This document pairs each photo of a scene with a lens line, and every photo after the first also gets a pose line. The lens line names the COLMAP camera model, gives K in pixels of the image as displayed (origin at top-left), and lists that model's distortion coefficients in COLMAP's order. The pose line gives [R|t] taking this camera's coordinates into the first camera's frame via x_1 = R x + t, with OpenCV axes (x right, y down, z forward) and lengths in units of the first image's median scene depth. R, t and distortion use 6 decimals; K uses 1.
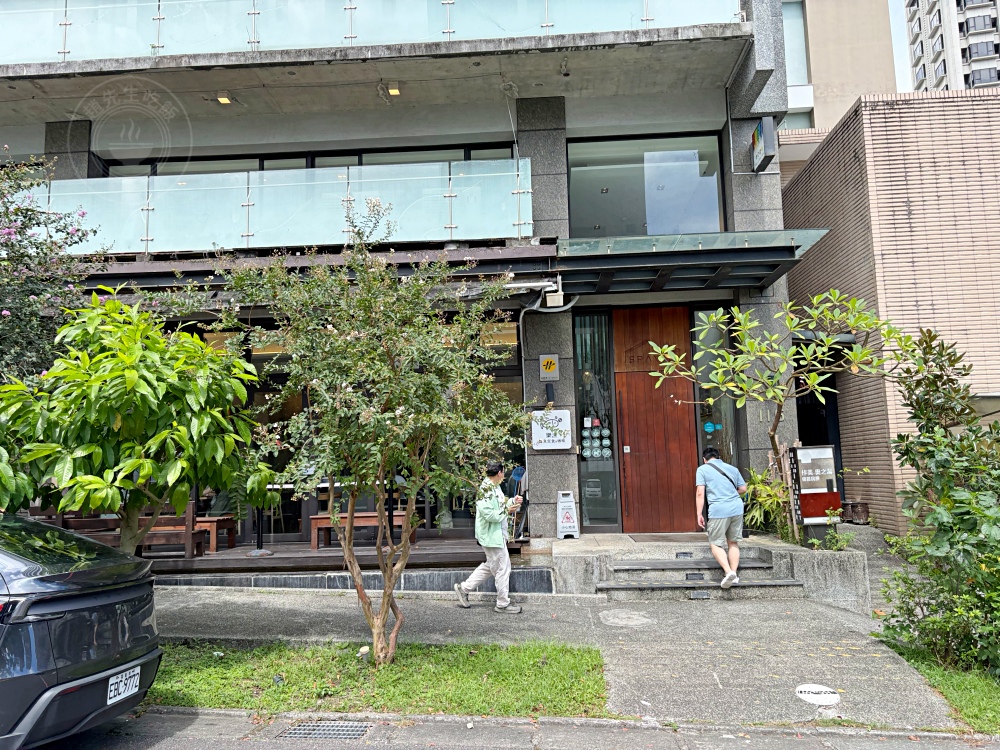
lens RADIAL K [[753.8, 0, 500.0], [0, 753.8, 375.0], [0, 0, 1]] dist [0.005396, -0.000239]
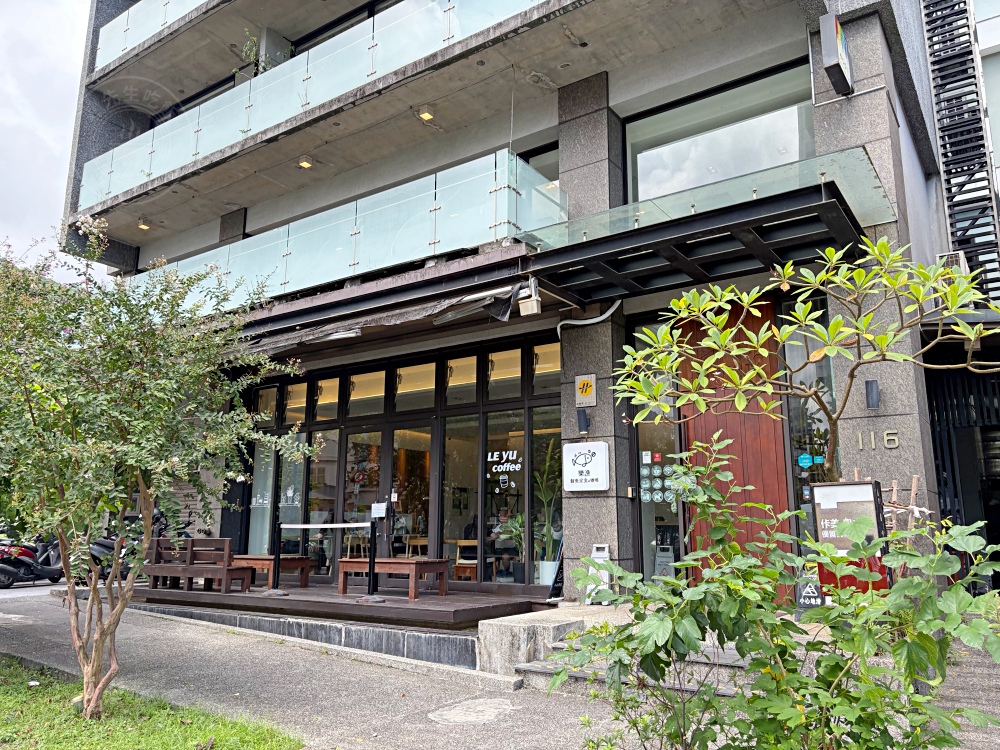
lens RADIAL K [[760.8, 0, 499.6], [0, 760.8, 367.9], [0, 0, 1]] dist [0.004049, -0.000642]
pose [[0.847053, -0.083703, -0.524876, 0.450378], [0.041370, 0.994909, -0.091897, 0.039981], [0.529896, 0.056128, 0.846204, 0.262830]]
